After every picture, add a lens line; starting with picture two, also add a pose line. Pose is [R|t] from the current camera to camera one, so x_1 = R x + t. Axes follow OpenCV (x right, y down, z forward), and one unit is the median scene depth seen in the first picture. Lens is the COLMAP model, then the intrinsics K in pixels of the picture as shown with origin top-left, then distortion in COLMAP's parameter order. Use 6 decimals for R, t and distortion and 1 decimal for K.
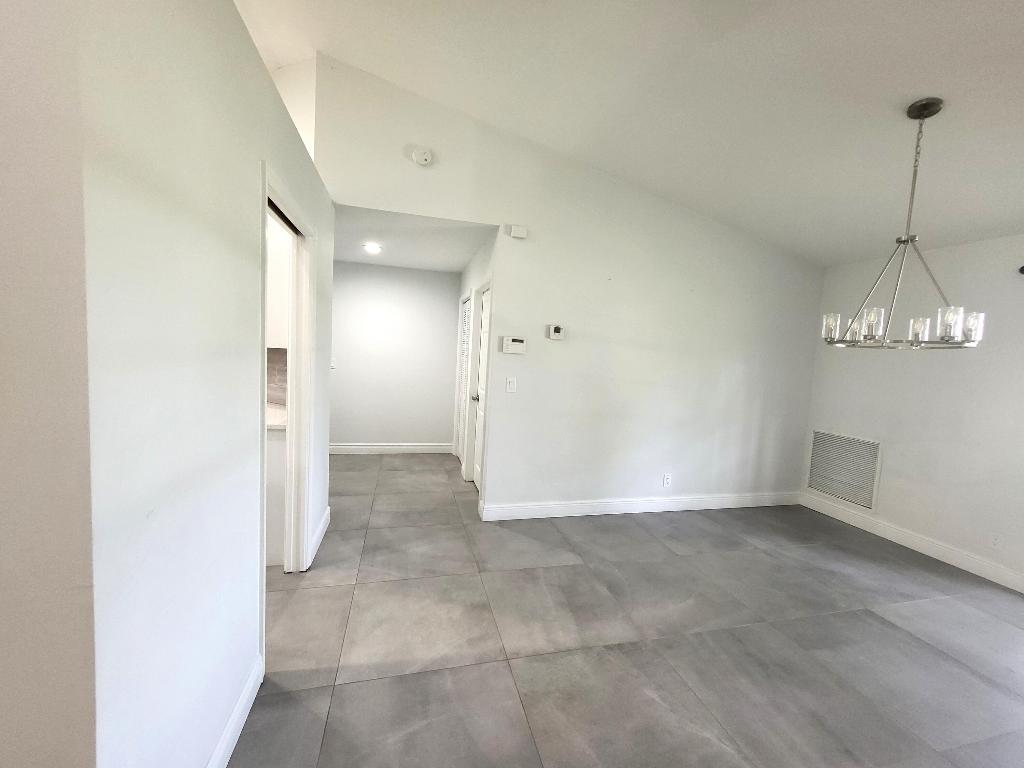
lens RADIAL K [[402.0, 0, 509.9], [0, 402.0, 384.1], [0, 0, 1]] dist [-0.000350, 0.000079]
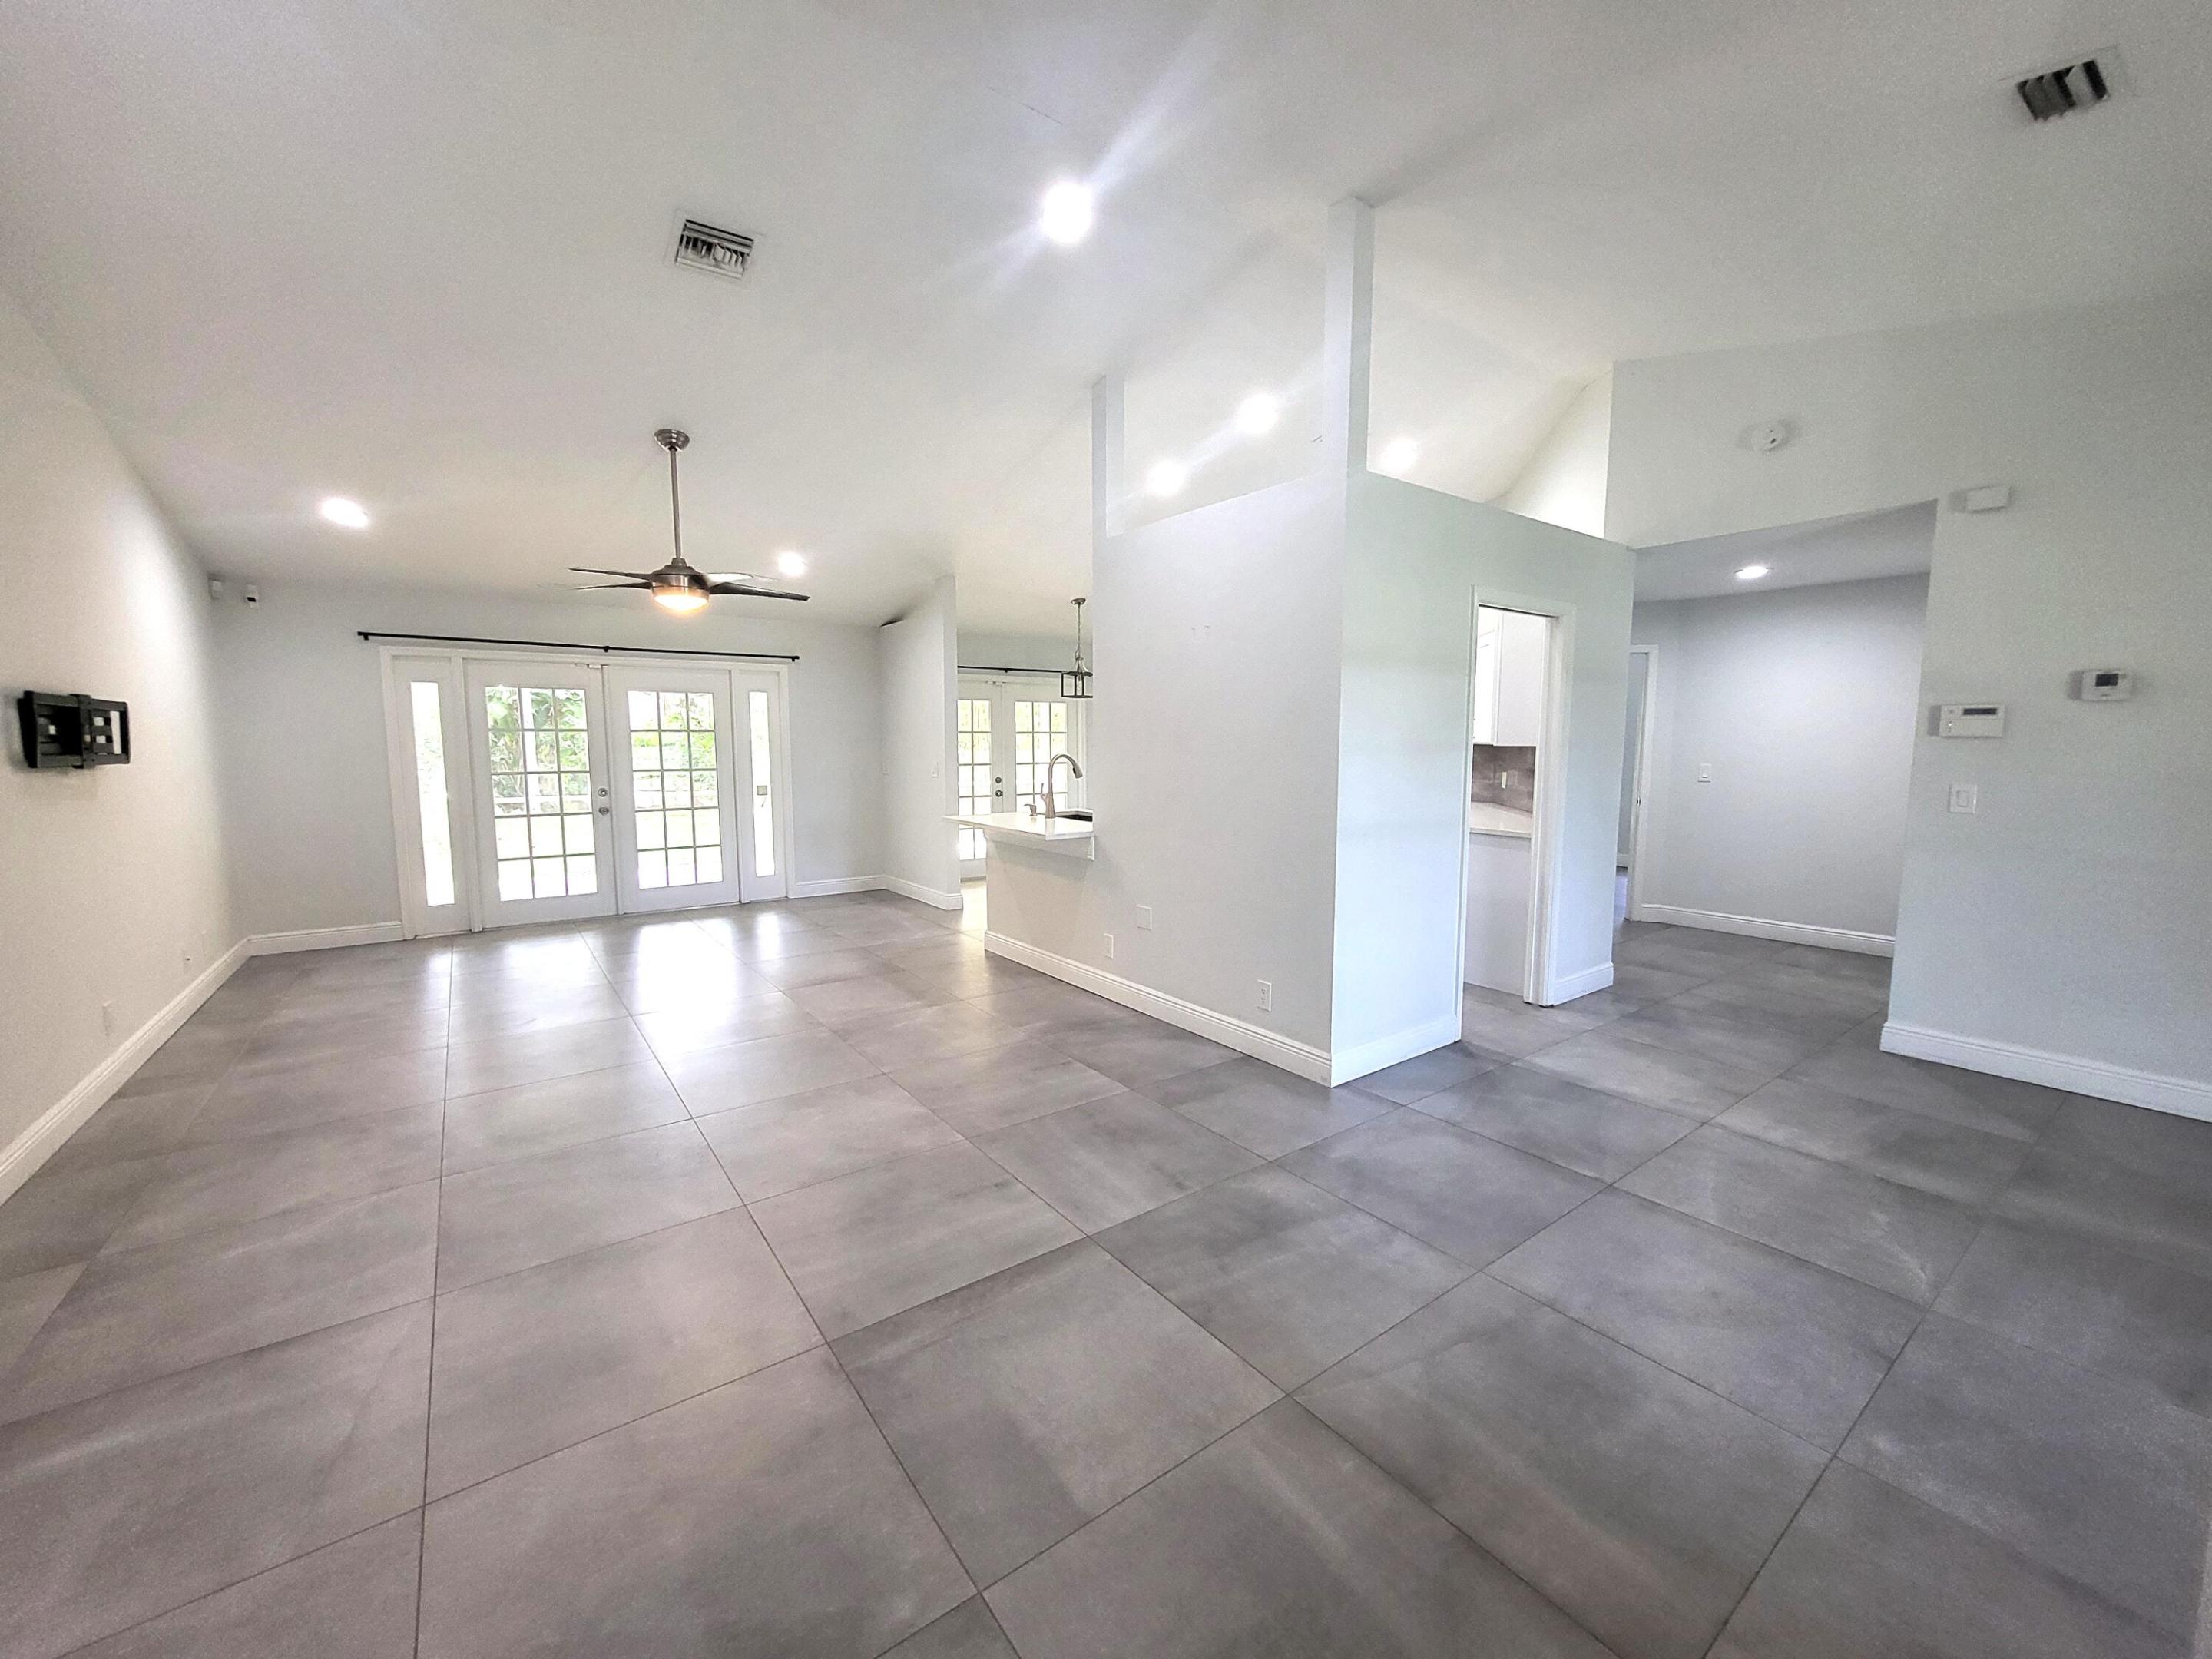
lens RADIAL K [[870.0, 0, 1102.7], [0, 870.0, 831.8], [0, 0, 1]] dist [-0.000520, -0.000021]
pose [[0.371041, 0.041566, -0.927686, 0.771348], [-0.049810, 0.998450, 0.024815, 0.087644], [0.927280, 0.037001, 0.372536, -0.524767]]
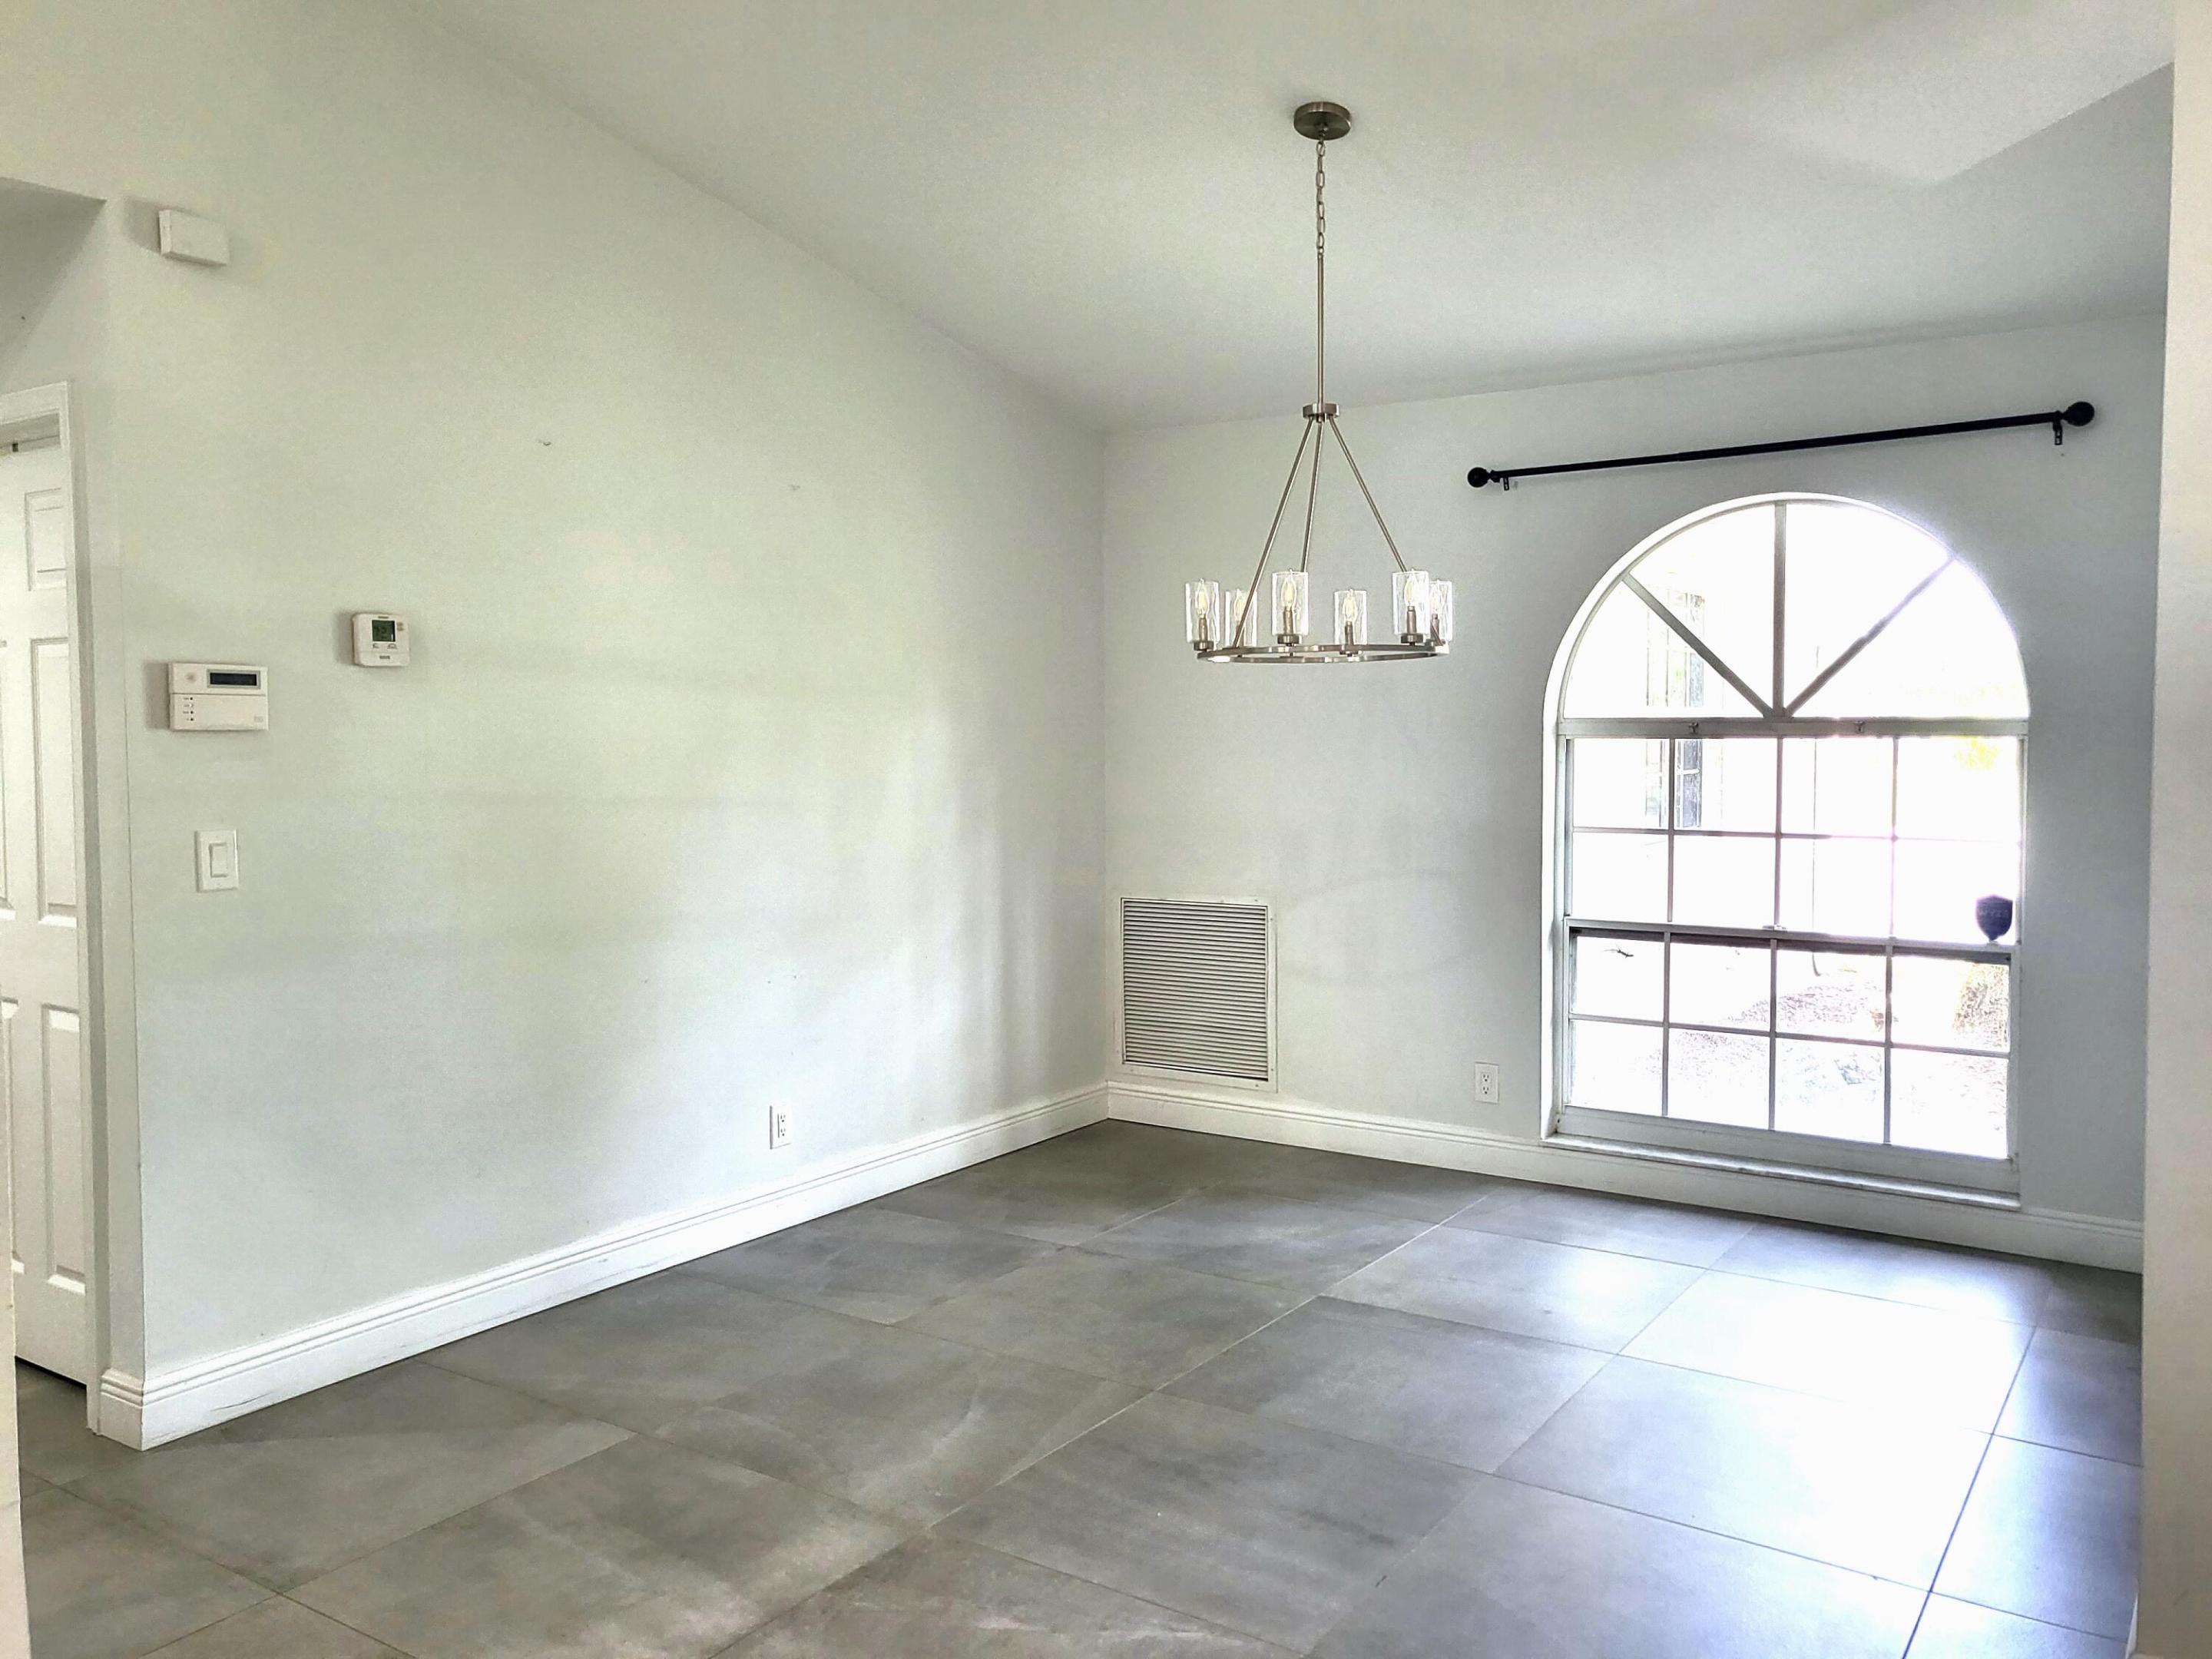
lens RADIAL K [[1713.9, 0, 1106.0], [0, 1713.9, 829.5], [0, 0, 1]] dist [-0.039880, 0.123587]
pose [[0.753278, -0.101114, 0.649884, -0.328402], [0.098378, 0.994318, 0.040674, -0.006411], [-0.650303, 0.033296, 0.758945, -0.179916]]
